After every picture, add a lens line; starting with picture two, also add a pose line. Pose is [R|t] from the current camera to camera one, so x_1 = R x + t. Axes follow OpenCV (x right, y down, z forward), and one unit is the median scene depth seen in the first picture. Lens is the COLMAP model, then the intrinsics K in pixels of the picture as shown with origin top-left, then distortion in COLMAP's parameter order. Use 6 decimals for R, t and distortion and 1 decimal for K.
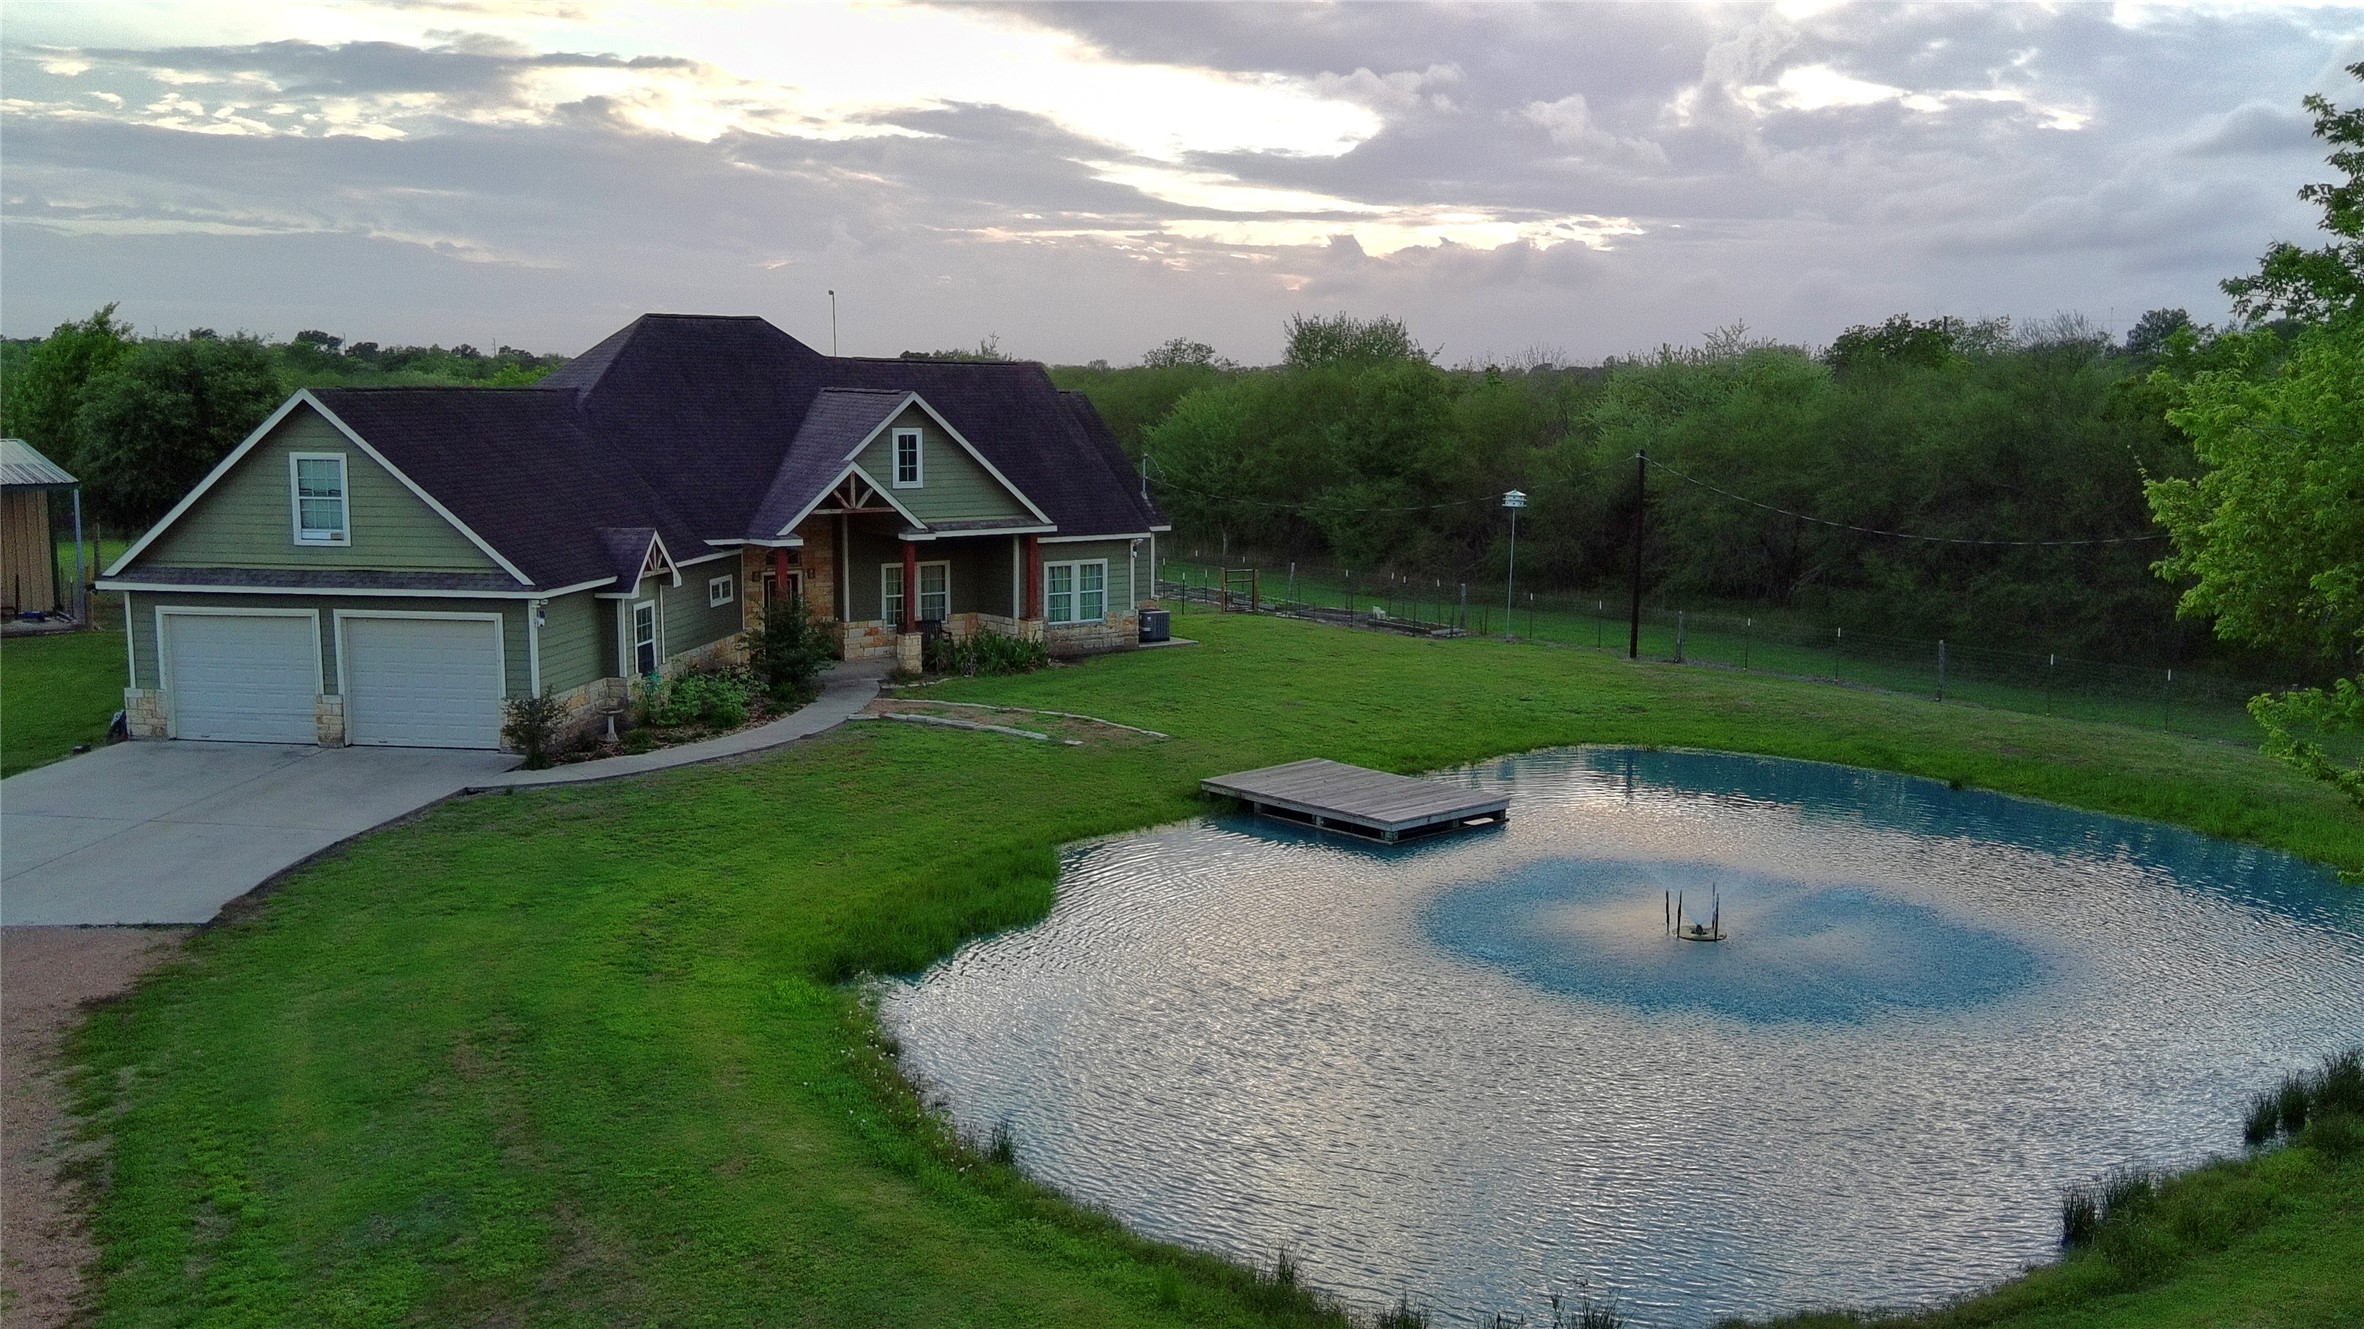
lens RADIAL K [[1917.8, 0, 1187.2], [0, 1917.8, 649.2], [0, 0, 1]] dist [0.102381, -0.178030]
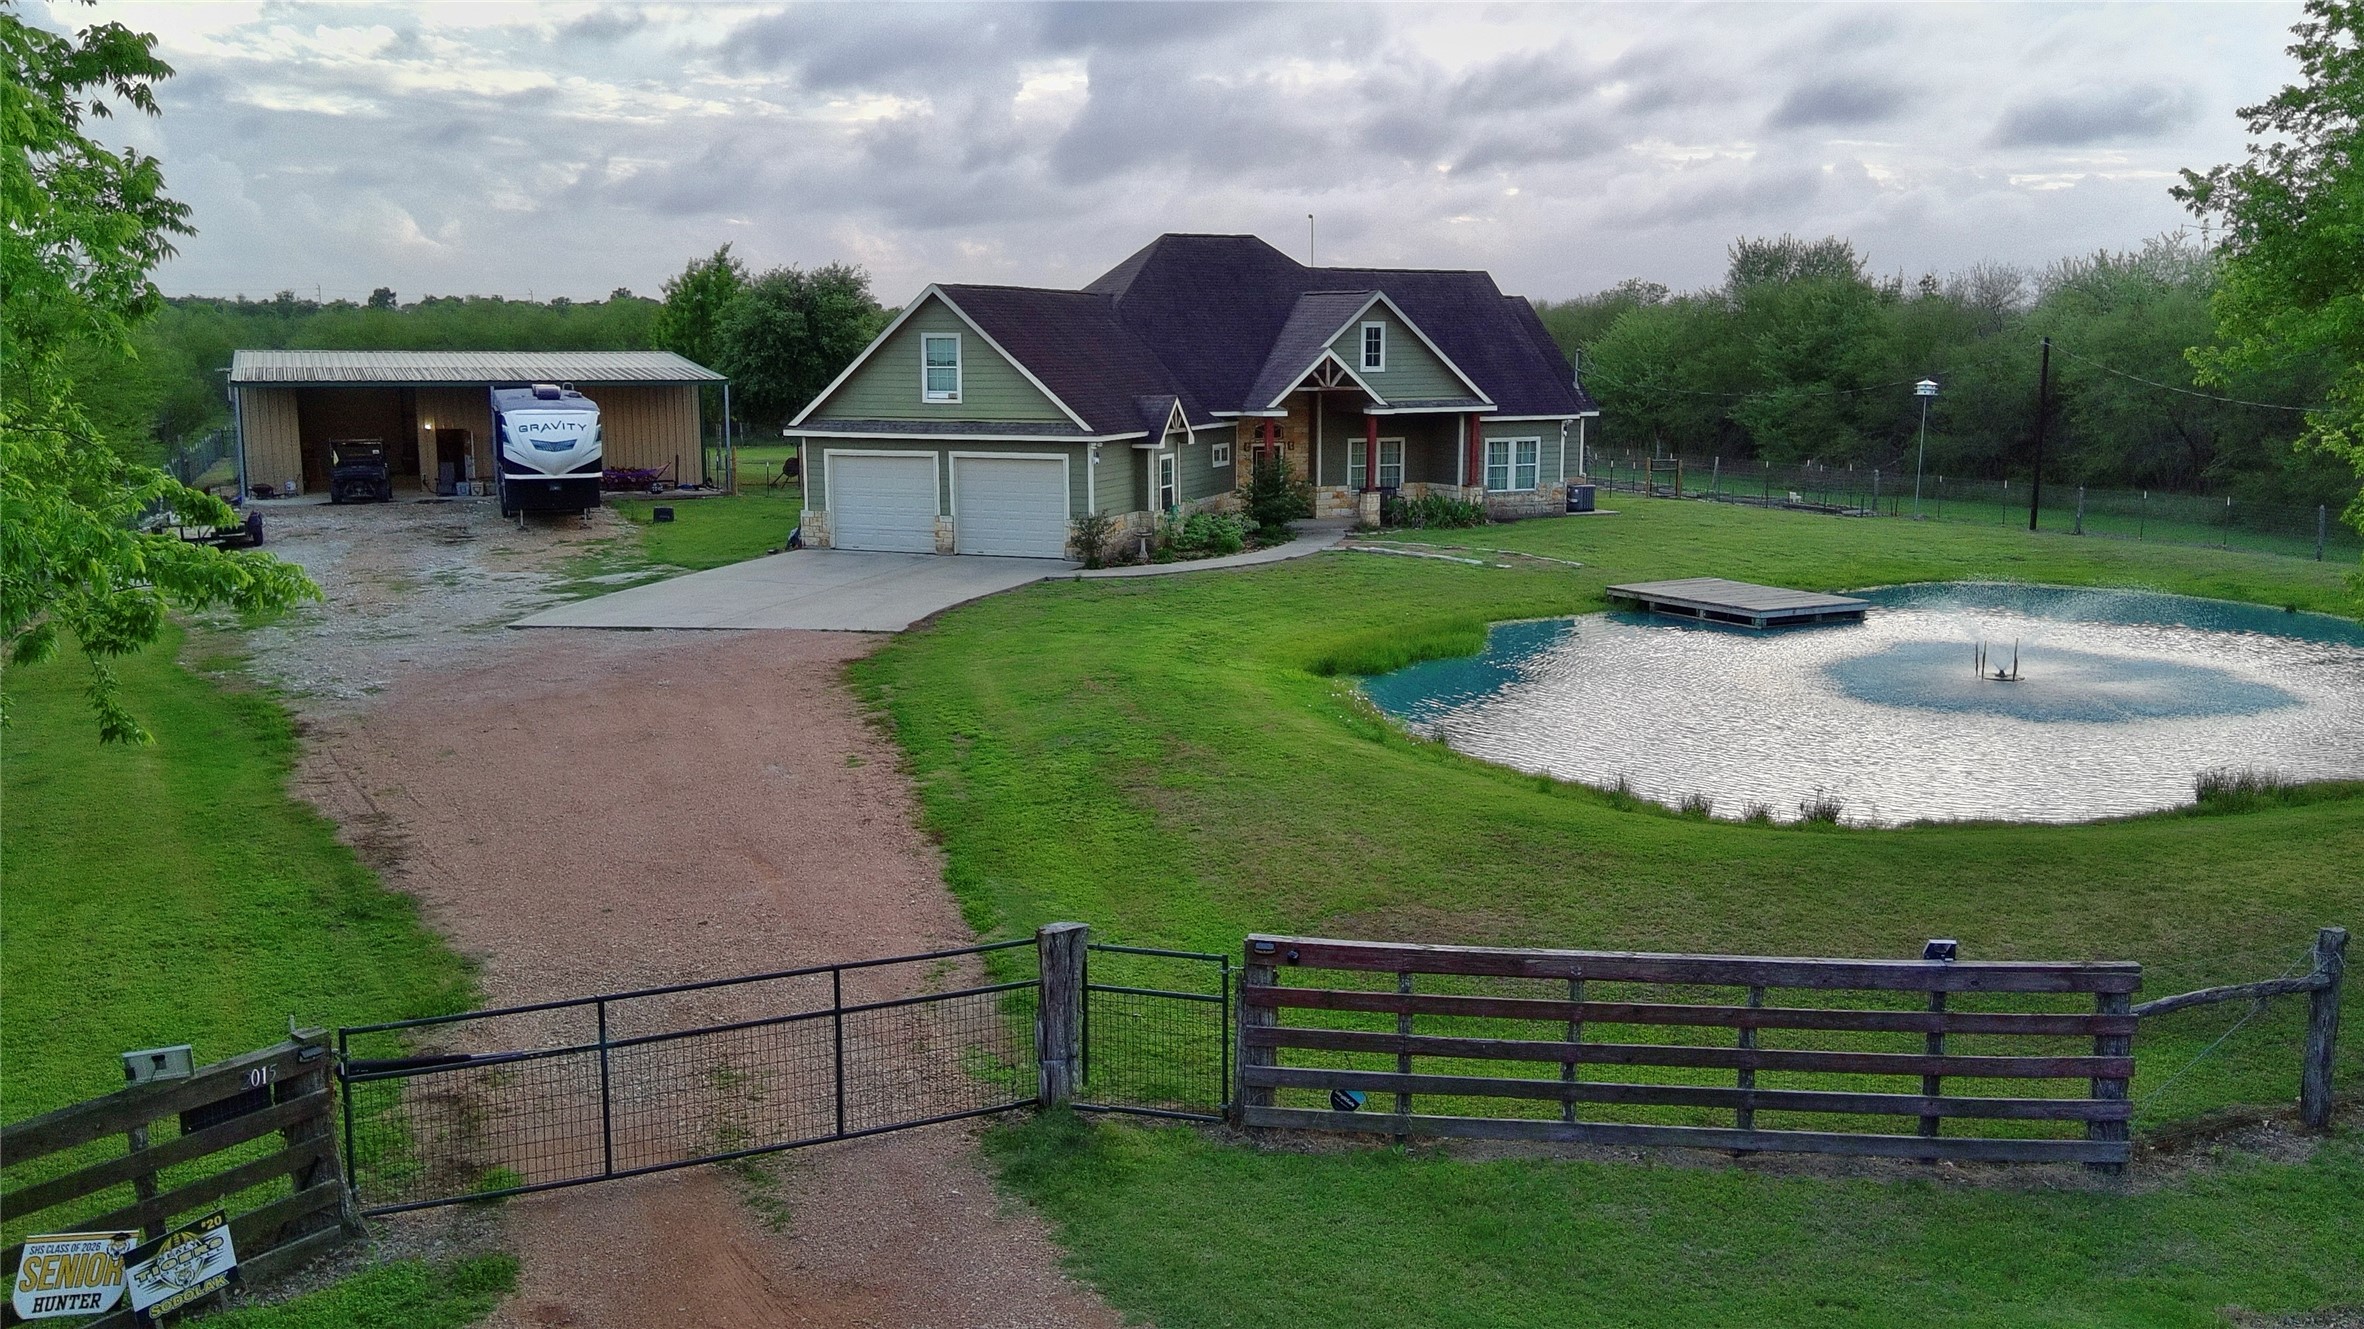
lens RADIAL K [[1917.8, 0, 1187.2], [0, 1917.8, 649.2], [0, 0, 1]] dist [0.102381, -0.178030]
pose [[0.973455, 0.027861, -0.227175, 0.021068], [-0.022772, 0.999428, 0.024990, 0.064959], [0.227741, -0.019153, 0.973533, -0.210074]]
